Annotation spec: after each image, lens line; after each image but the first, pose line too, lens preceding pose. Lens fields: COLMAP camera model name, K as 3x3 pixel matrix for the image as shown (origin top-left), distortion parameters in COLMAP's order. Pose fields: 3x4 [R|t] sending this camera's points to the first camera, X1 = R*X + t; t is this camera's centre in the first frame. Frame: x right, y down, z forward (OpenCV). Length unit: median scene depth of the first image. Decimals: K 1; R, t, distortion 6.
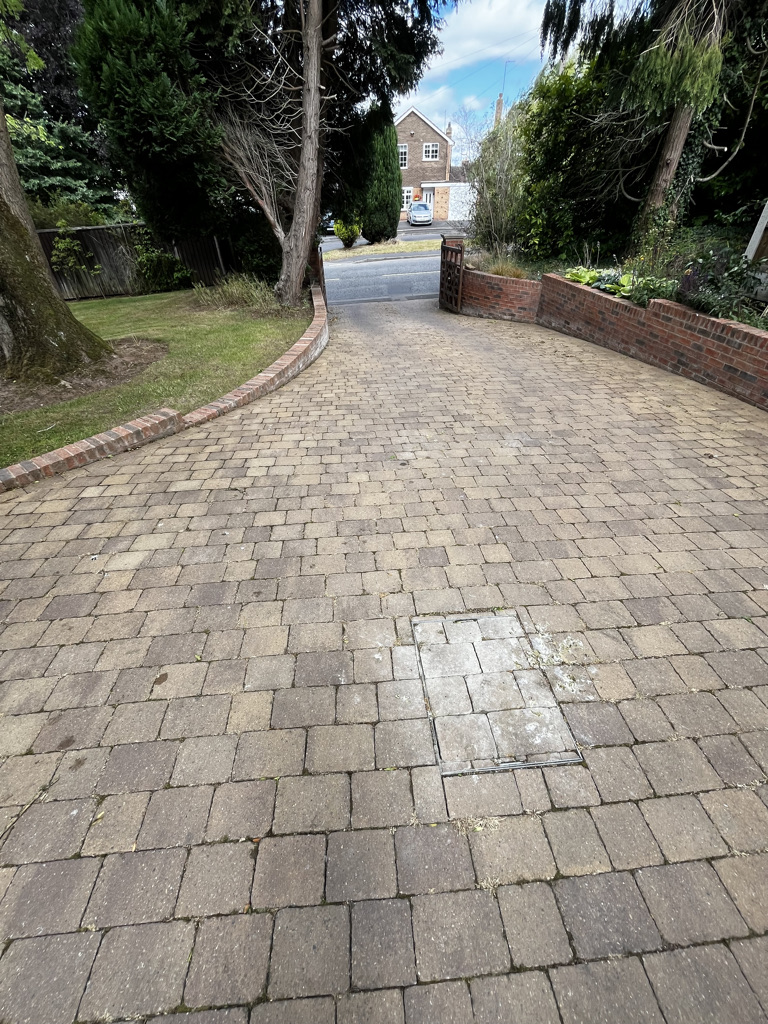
lens RADIAL K [[408.7, 0, 384.0], [0, 408.7, 512.0], [0, 0, 1]] dist [-0.004456, 0.000201]
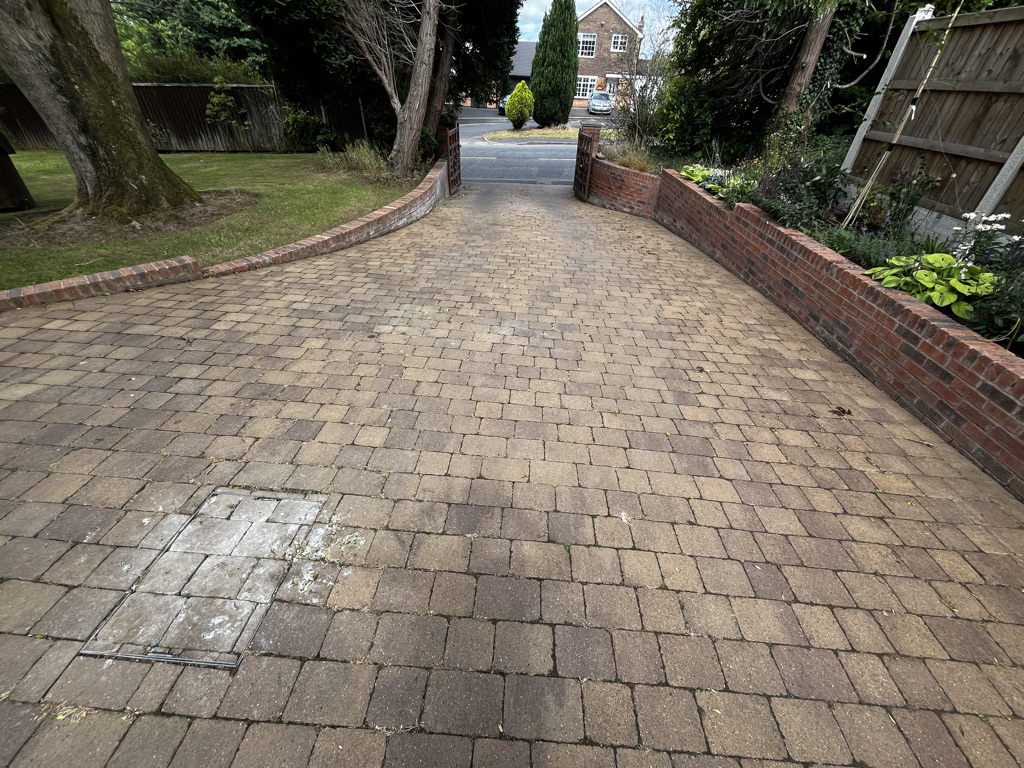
lens RADIAL K [[408.7, 0, 509.4], [0, 408.7, 384.5], [0, 0, 1]] dist [-0.004456, 0.000201]
pose [[0.988698, 0.132727, -0.069716, 0.283998], [-0.134072, 0.990859, -0.014960, -0.020690], [0.067093, 0.024138, 0.997455, 0.032915]]
